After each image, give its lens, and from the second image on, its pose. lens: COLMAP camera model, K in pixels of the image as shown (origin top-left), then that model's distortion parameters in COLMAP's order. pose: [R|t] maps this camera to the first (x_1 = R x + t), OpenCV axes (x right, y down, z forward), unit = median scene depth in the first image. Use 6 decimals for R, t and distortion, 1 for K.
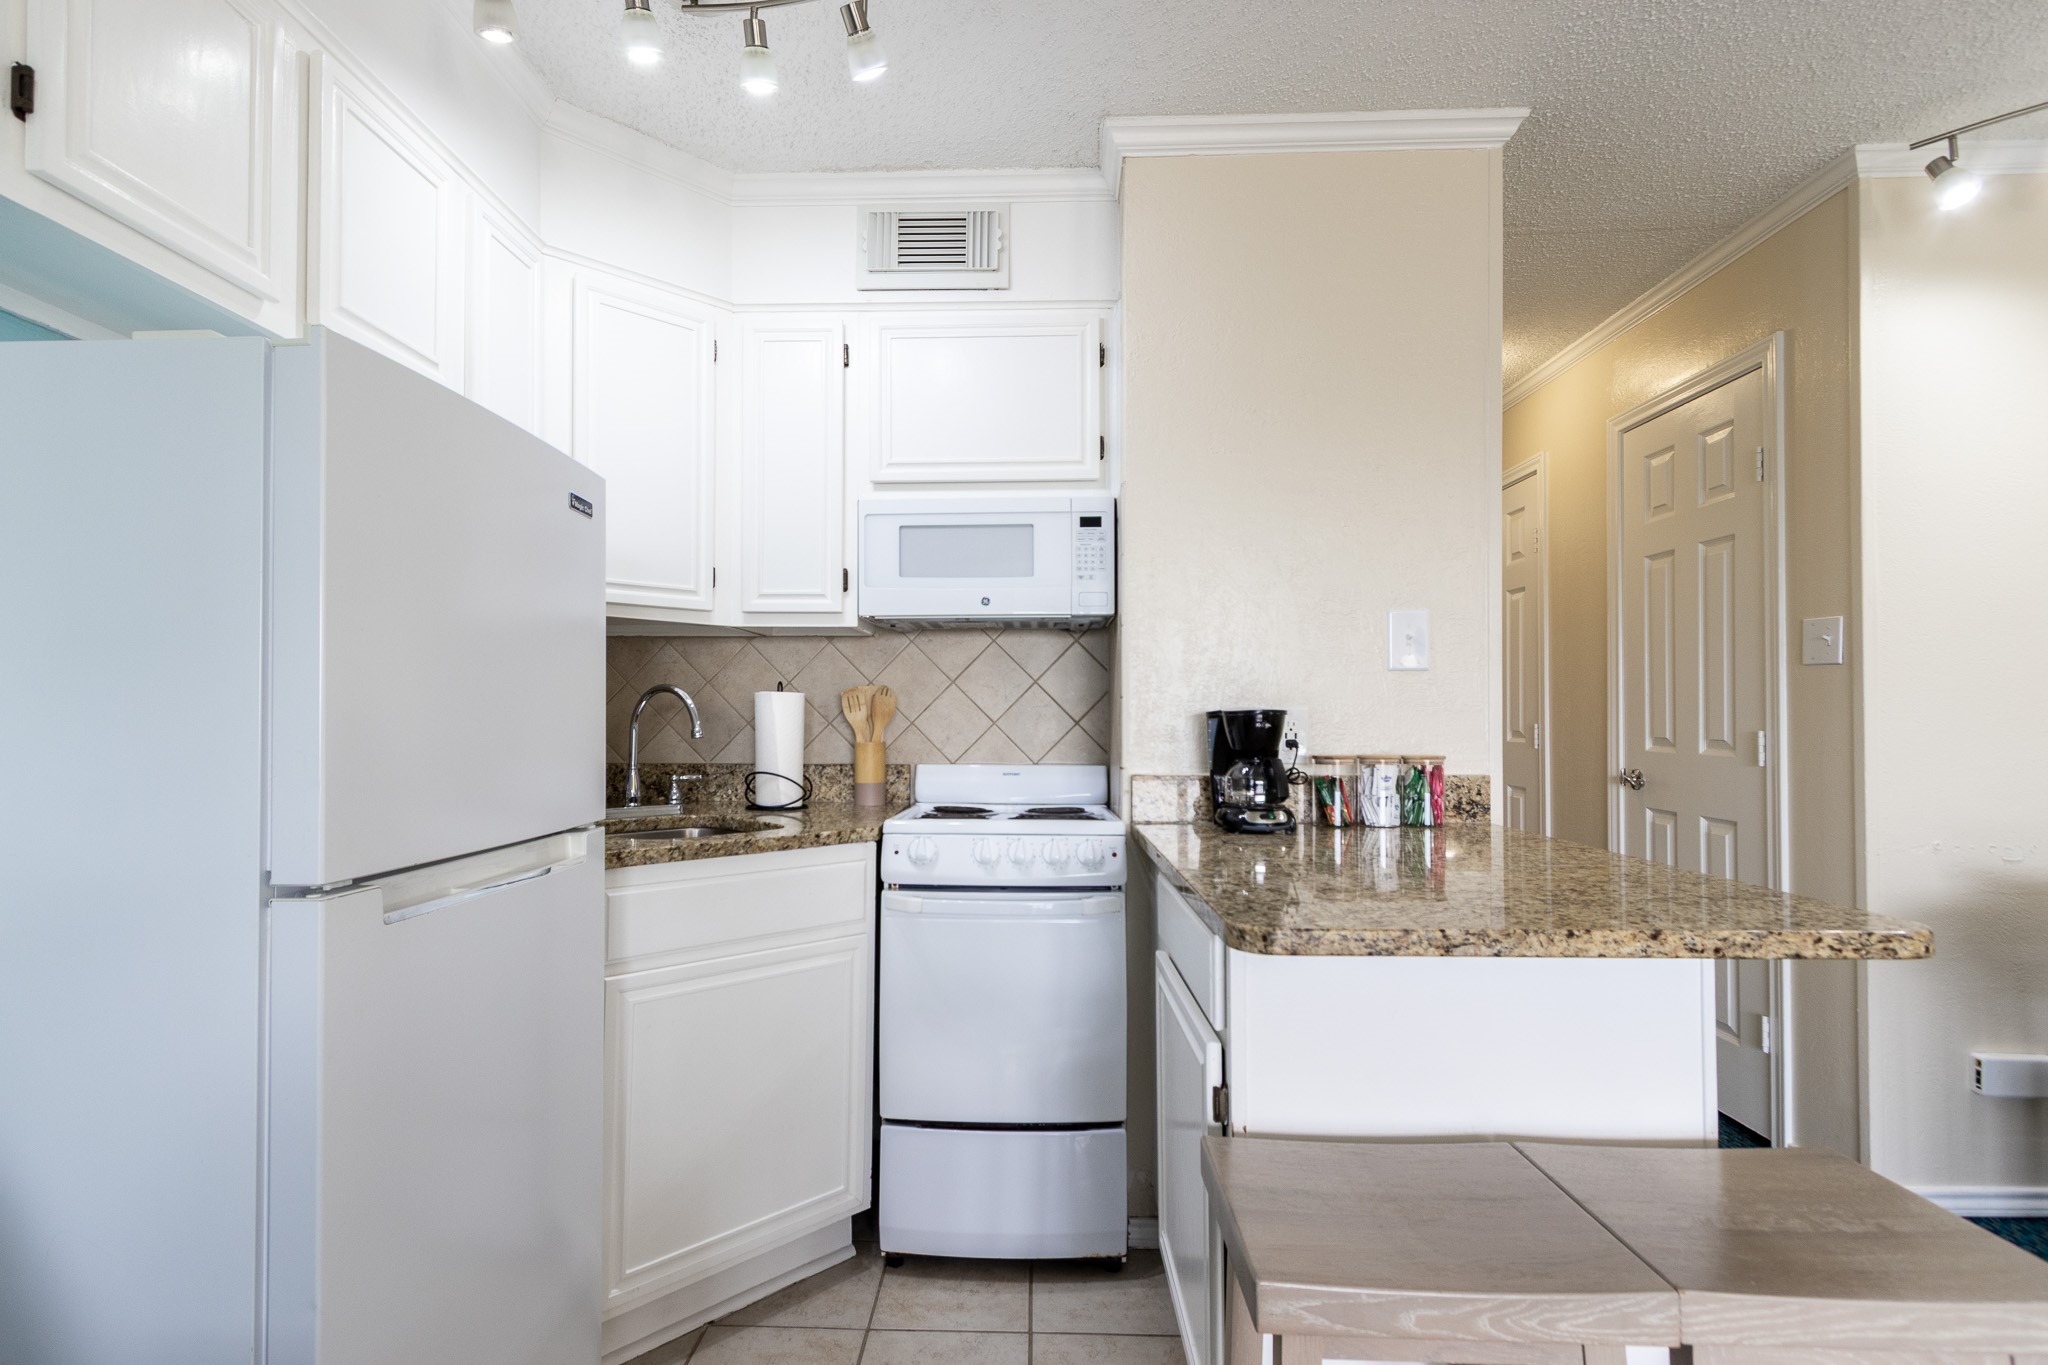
lens RADIAL K [[963.3, 0, 999.3], [0, 963.3, 707.1], [0, 0, 1]] dist [0.004047, -0.000266]
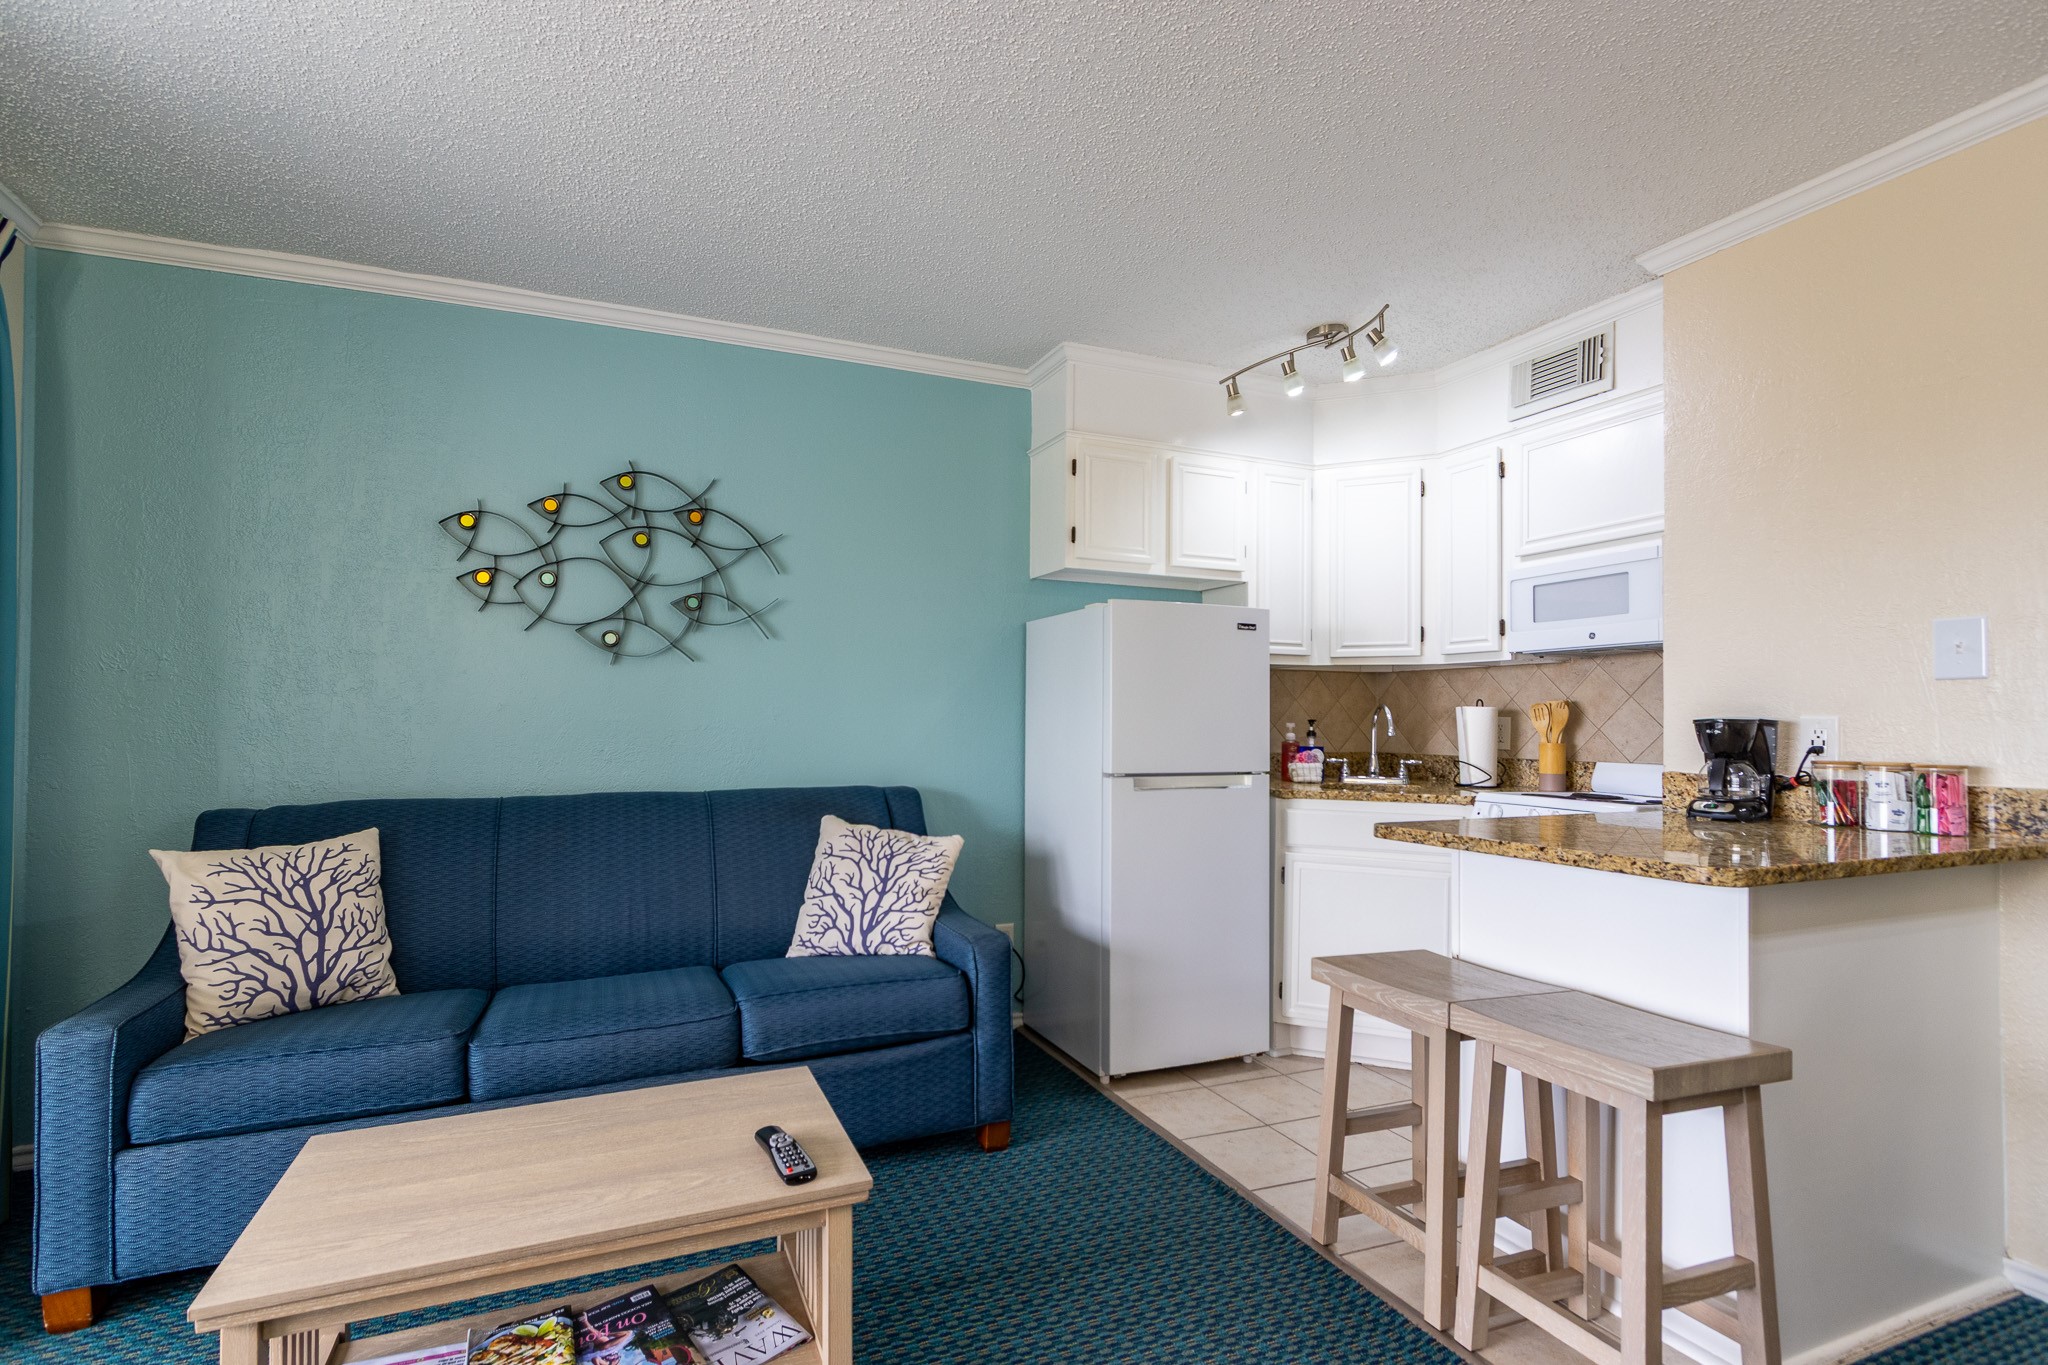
lens RADIAL K [[963.3, 0, 999.3], [0, 963.3, 707.1], [0, 0, 1]] dist [0.004047, -0.000266]
pose [[0.419503, -0.010924, -0.907688, 0.893328], [0.002782, 0.999938, -0.010749, -0.001413], [0.907750, 0.001984, 0.419508, -0.297290]]
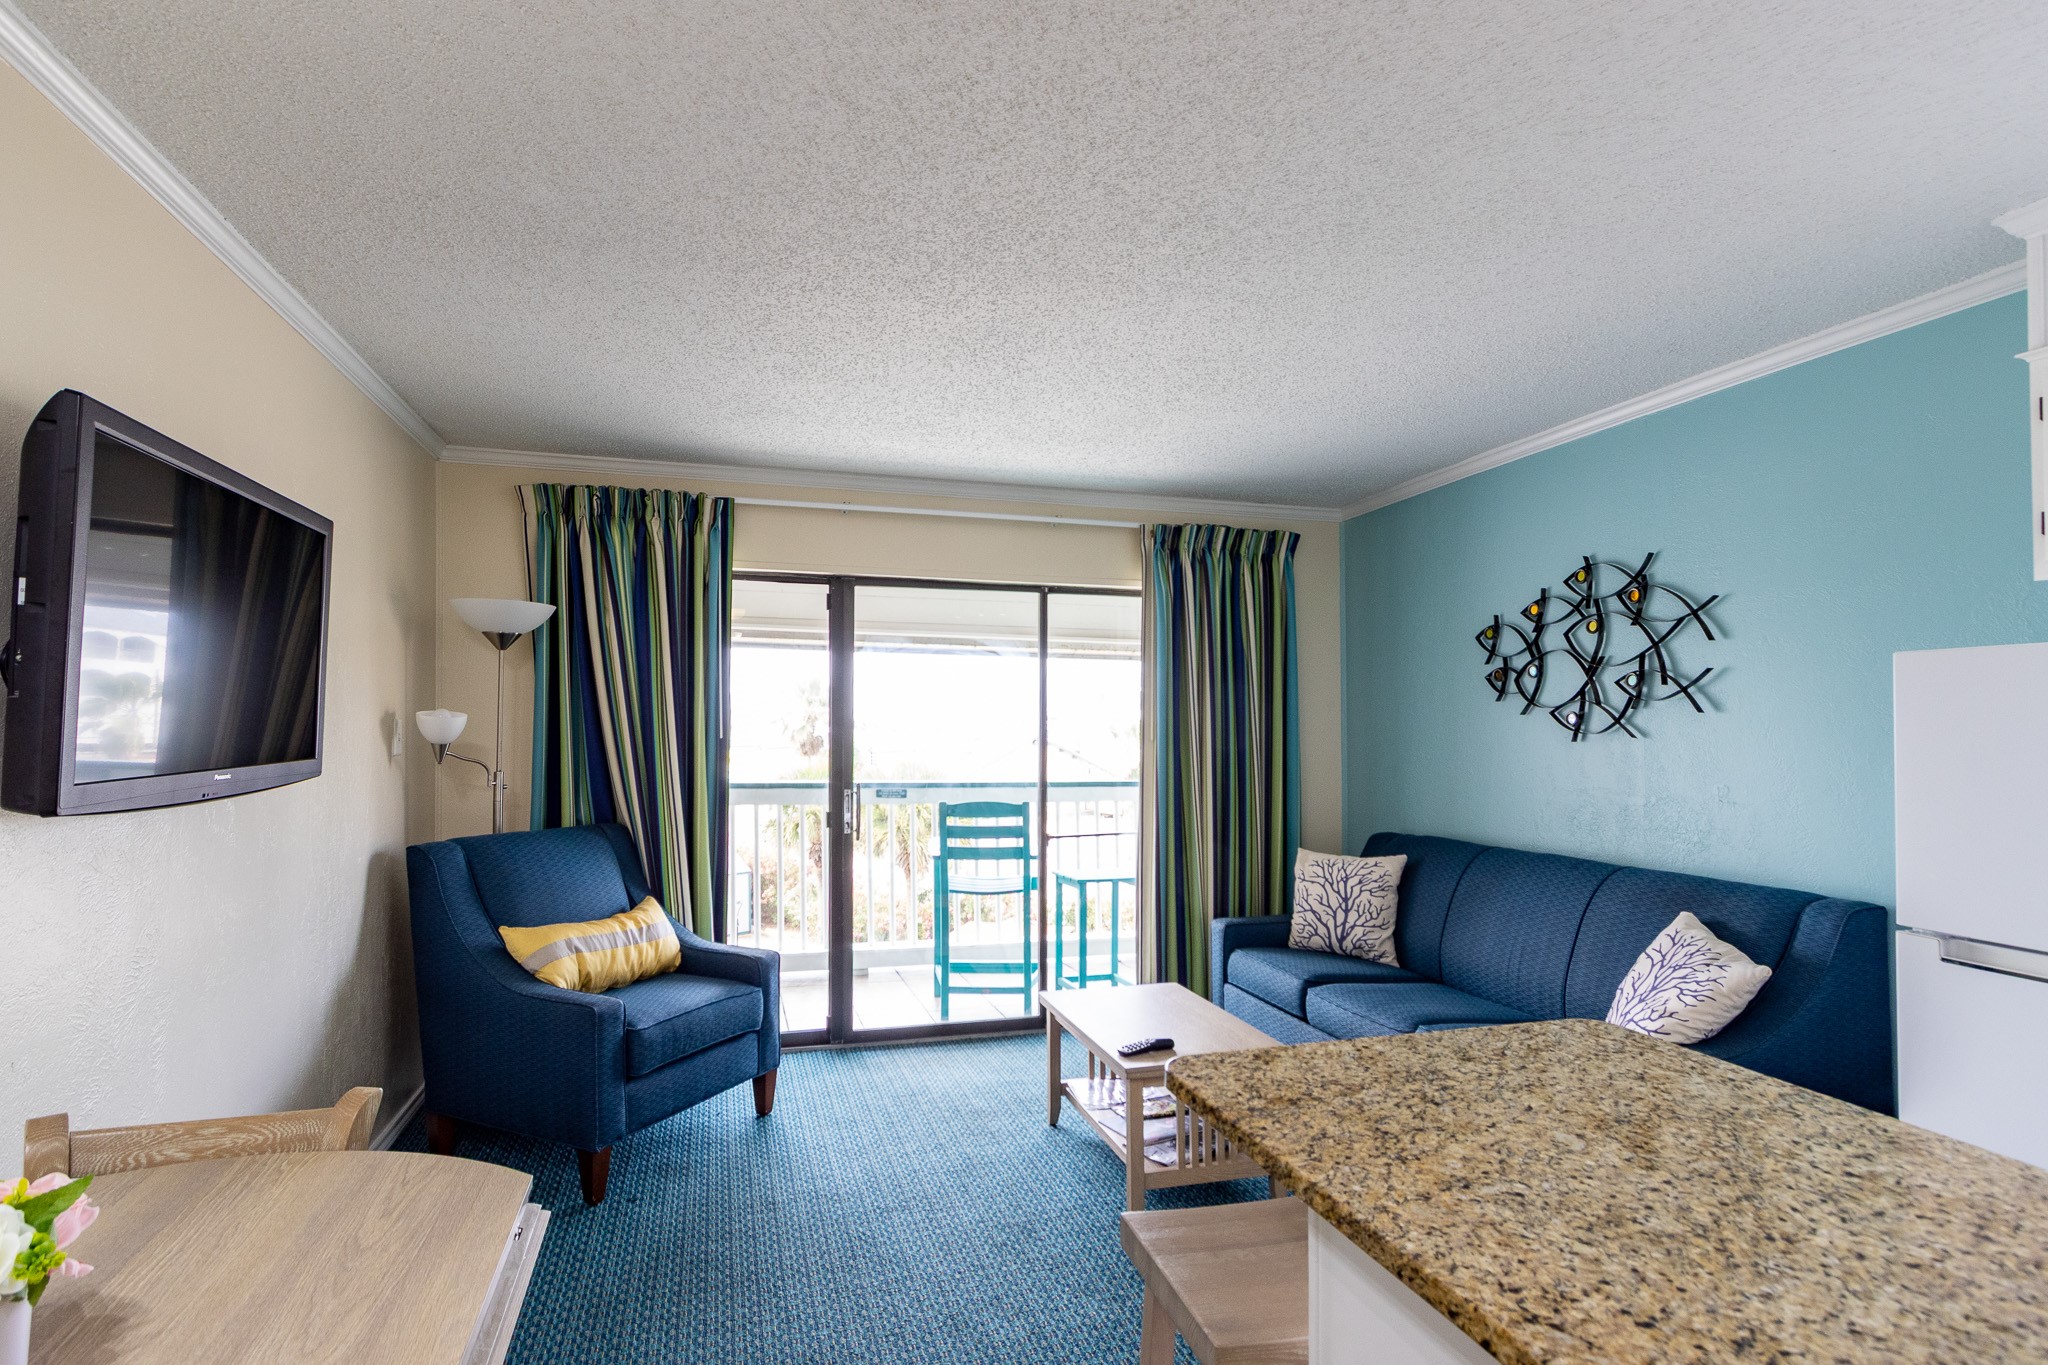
lens RADIAL K [[974.7, 0, 986.0], [0, 974.7, 704.2], [0, 0, 1]] dist [0.005575, -0.000581]
pose [[-0.956220, -0.003636, -0.292628, 0.770779], [0.005326, 0.999541, -0.029822, -0.100909], [0.292602, -0.030075, -0.955761, 1.050158]]
